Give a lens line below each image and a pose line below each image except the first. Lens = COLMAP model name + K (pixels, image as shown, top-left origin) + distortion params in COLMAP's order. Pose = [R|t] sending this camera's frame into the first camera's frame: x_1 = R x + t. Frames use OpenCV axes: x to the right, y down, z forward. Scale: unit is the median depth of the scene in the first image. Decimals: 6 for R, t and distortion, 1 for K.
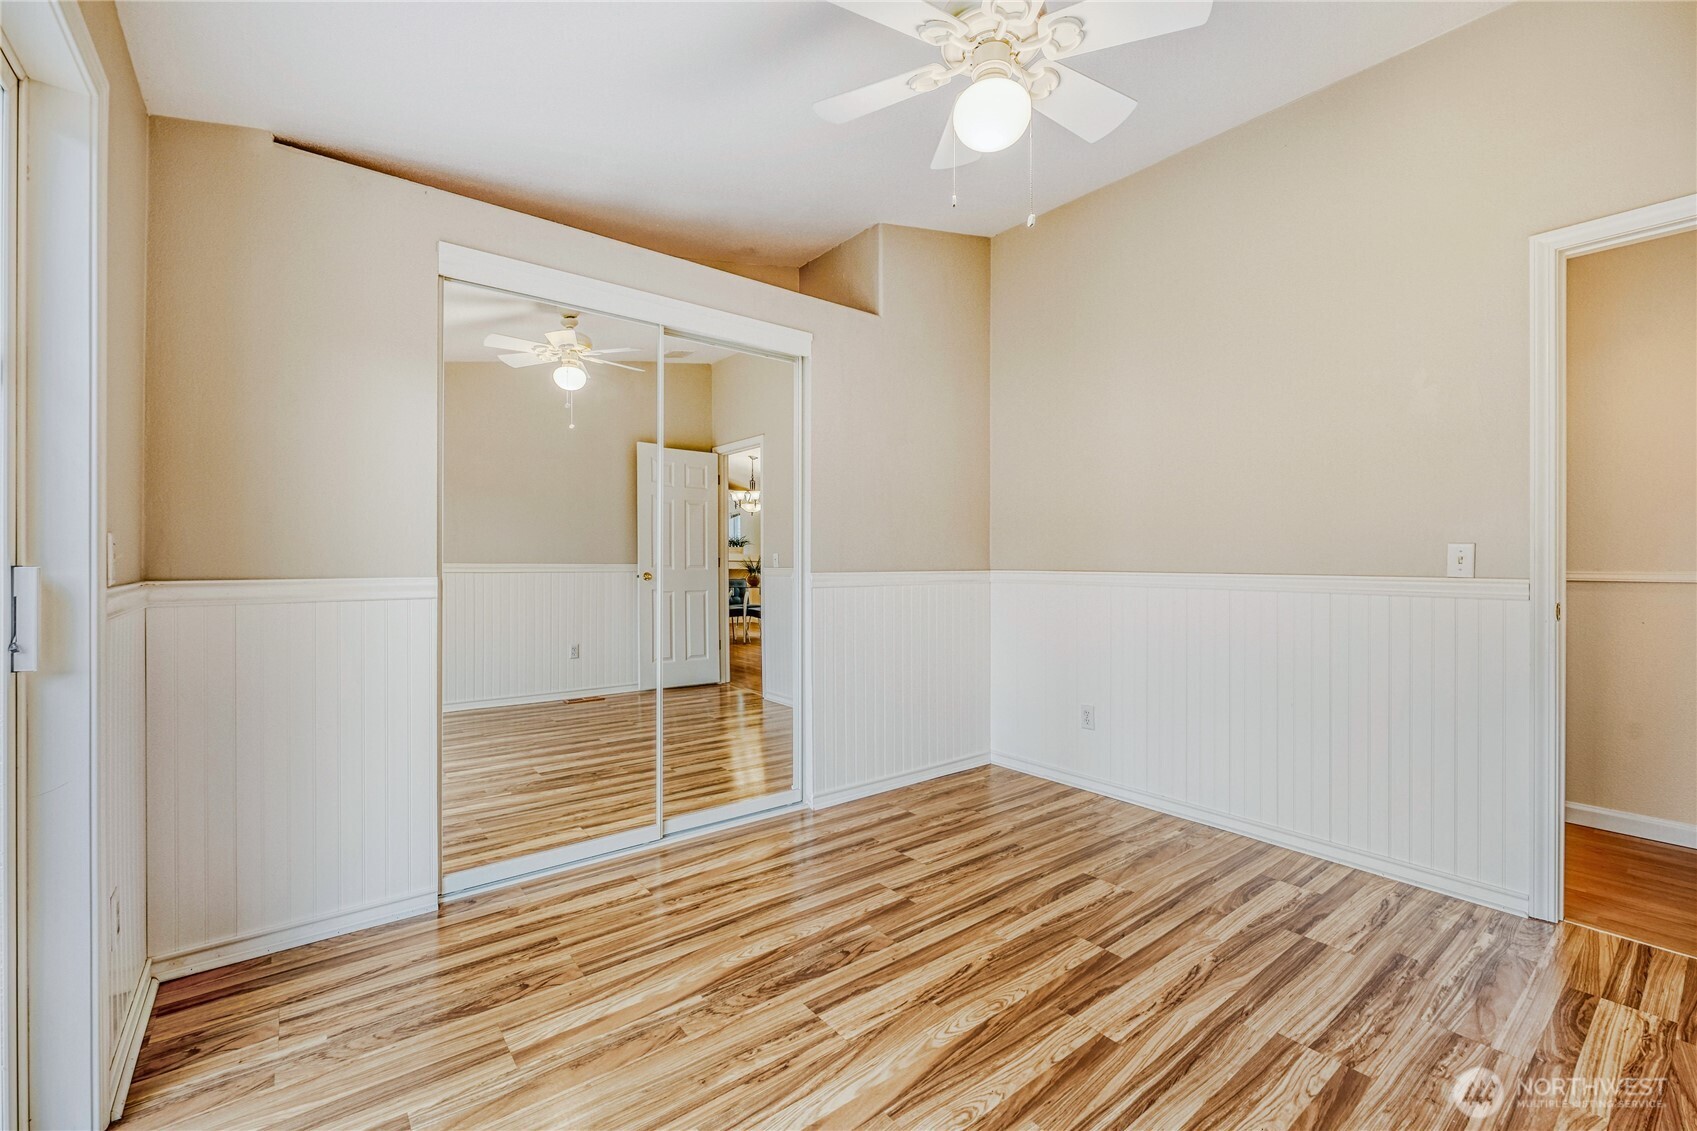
lens RADIAL K [[717.0, 0, 839.4], [0, 717.0, 561.6], [0, 0, 1]] dist [-0.002980, -0.000211]
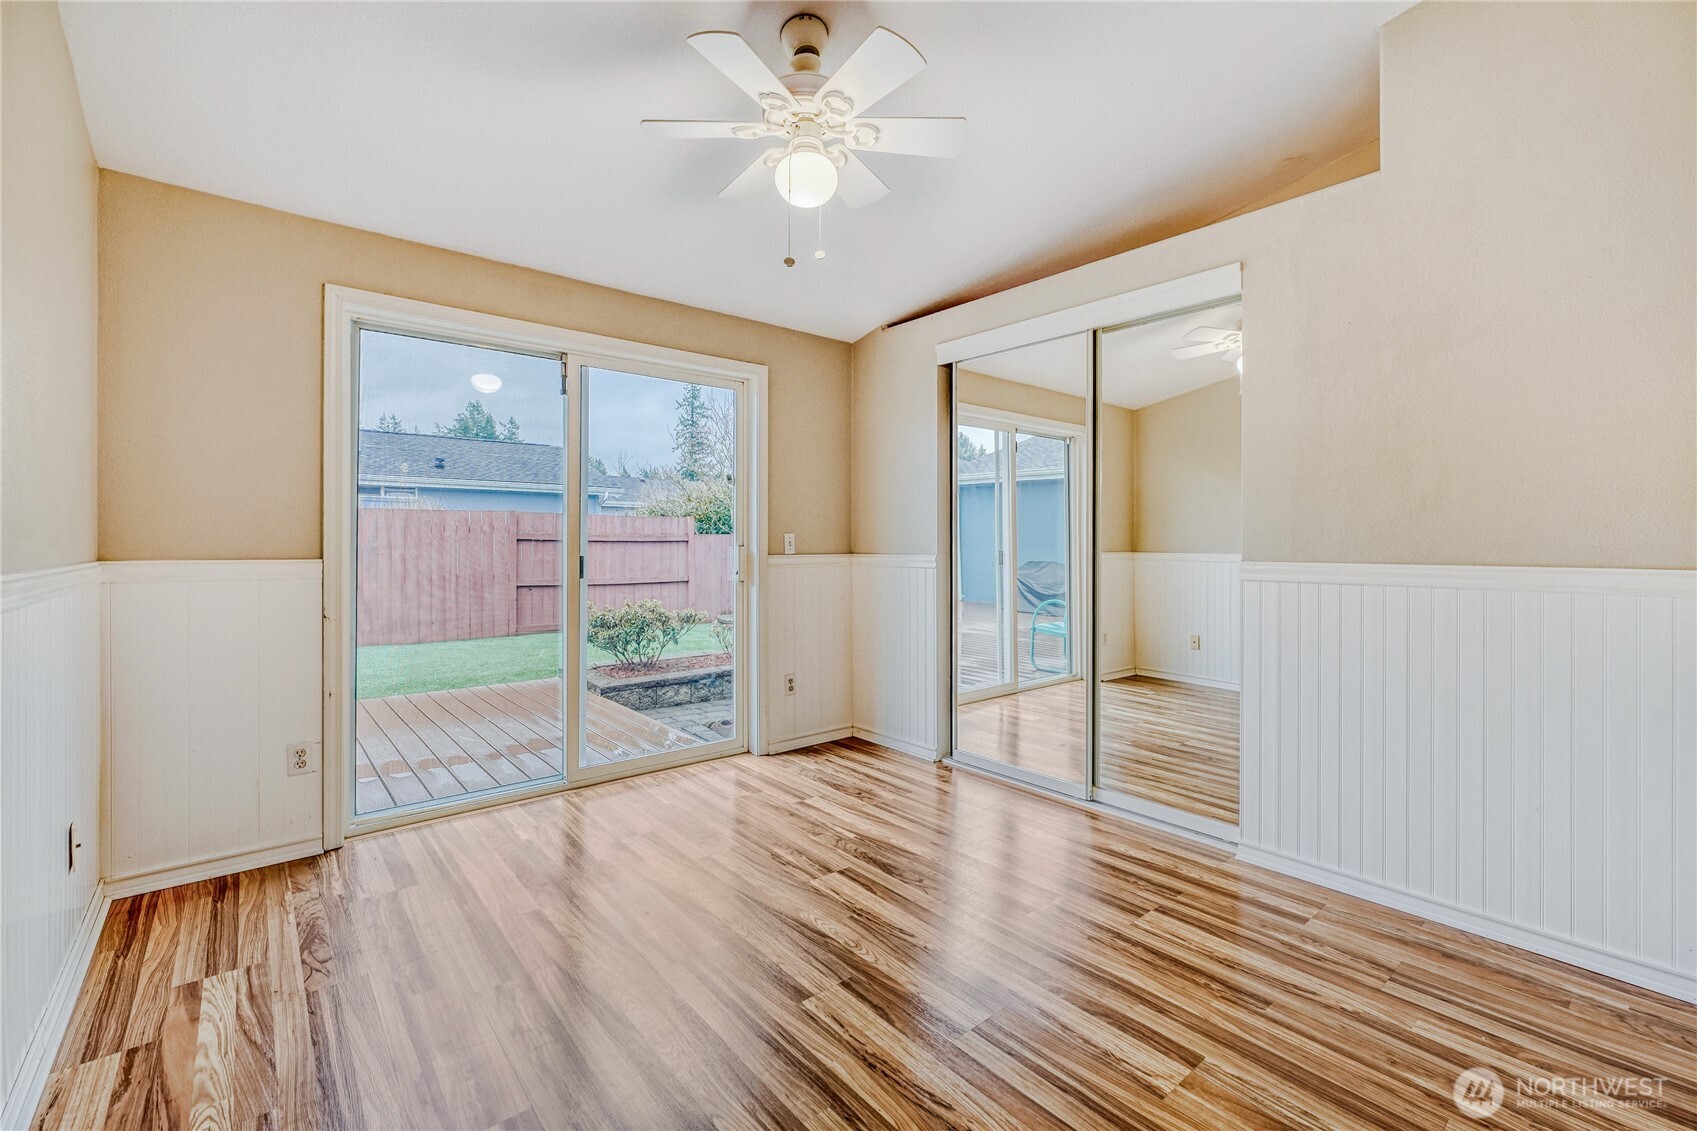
lens RADIAL K [[717.0, 0, 840.4], [0, 717.0, 552.7], [0, 0, 1]] dist [-0.002980, -0.000211]
pose [[0.029608, 0.012698, -0.999481, 1.206607], [-0.004945, 0.999909, 0.012557, -0.003656], [0.999549, 0.004571, 0.029668, 0.860496]]
